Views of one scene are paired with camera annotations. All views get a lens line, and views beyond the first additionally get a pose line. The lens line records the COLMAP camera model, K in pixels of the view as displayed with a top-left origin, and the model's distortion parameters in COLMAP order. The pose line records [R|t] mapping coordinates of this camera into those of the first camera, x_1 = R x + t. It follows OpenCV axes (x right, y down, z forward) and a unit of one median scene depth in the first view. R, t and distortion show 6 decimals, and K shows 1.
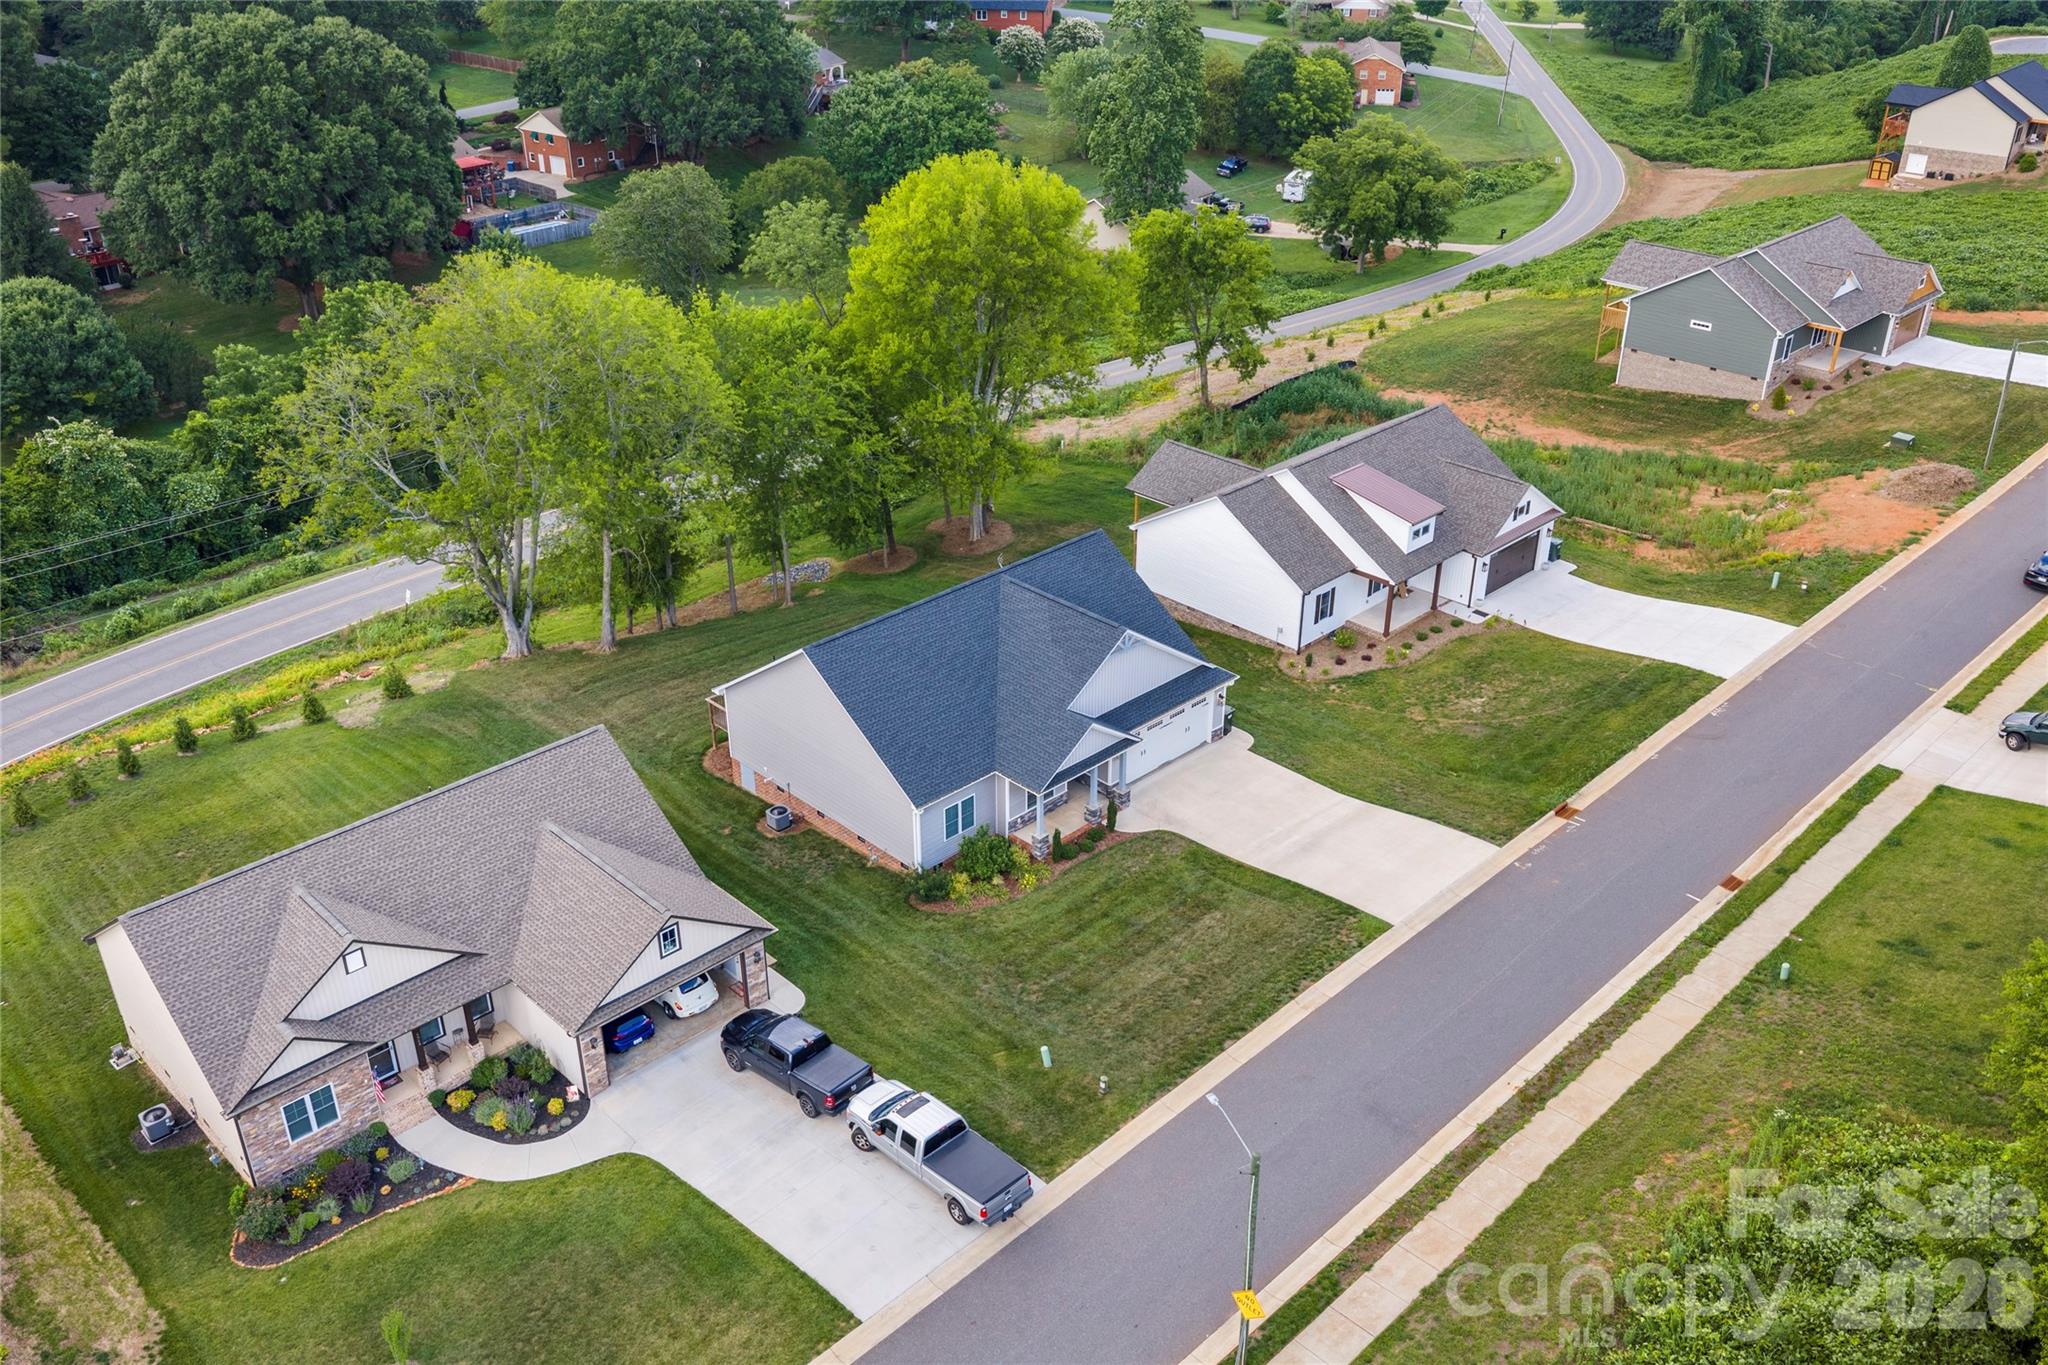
lens RADIAL K [[1724.4, 0, 1028.0], [0, 1724.4, 696.7], [0, 0, 1]] dist [-0.003065, -0.005088]
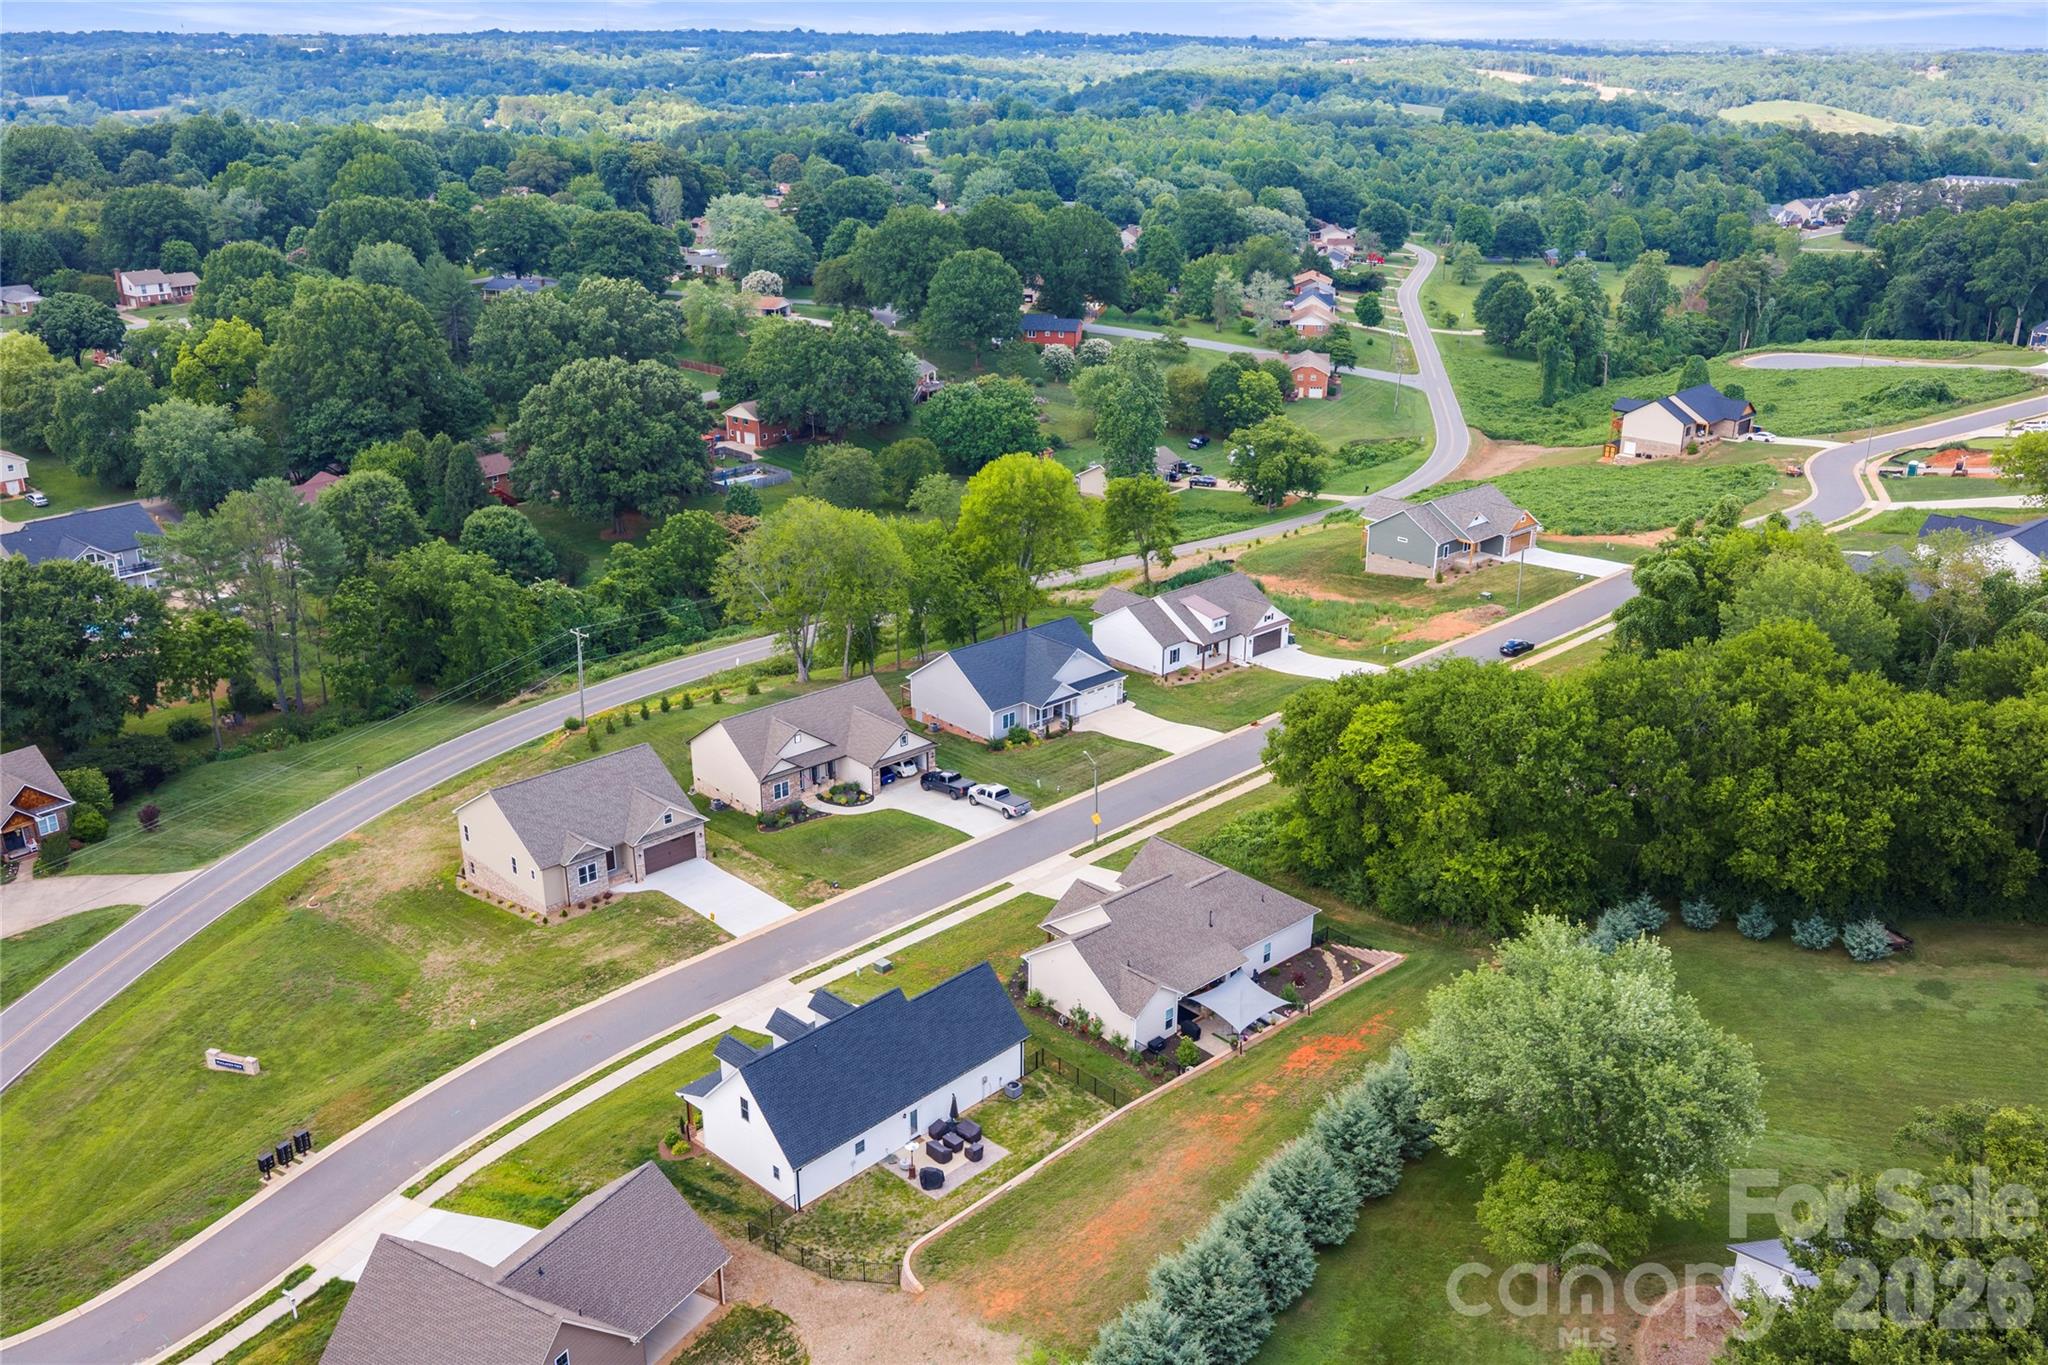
lens RADIAL K [[1724.4, 0, 1028.0], [0, 1724.4, 696.7], [0, 0, 1]] dist [-0.003065, -0.005088]
pose [[0.999504, 0.013807, -0.028308, 0.035797], [-0.017509, 0.990690, -0.135010, 0.229157], [0.026181, 0.135439, 0.990440, -0.907880]]
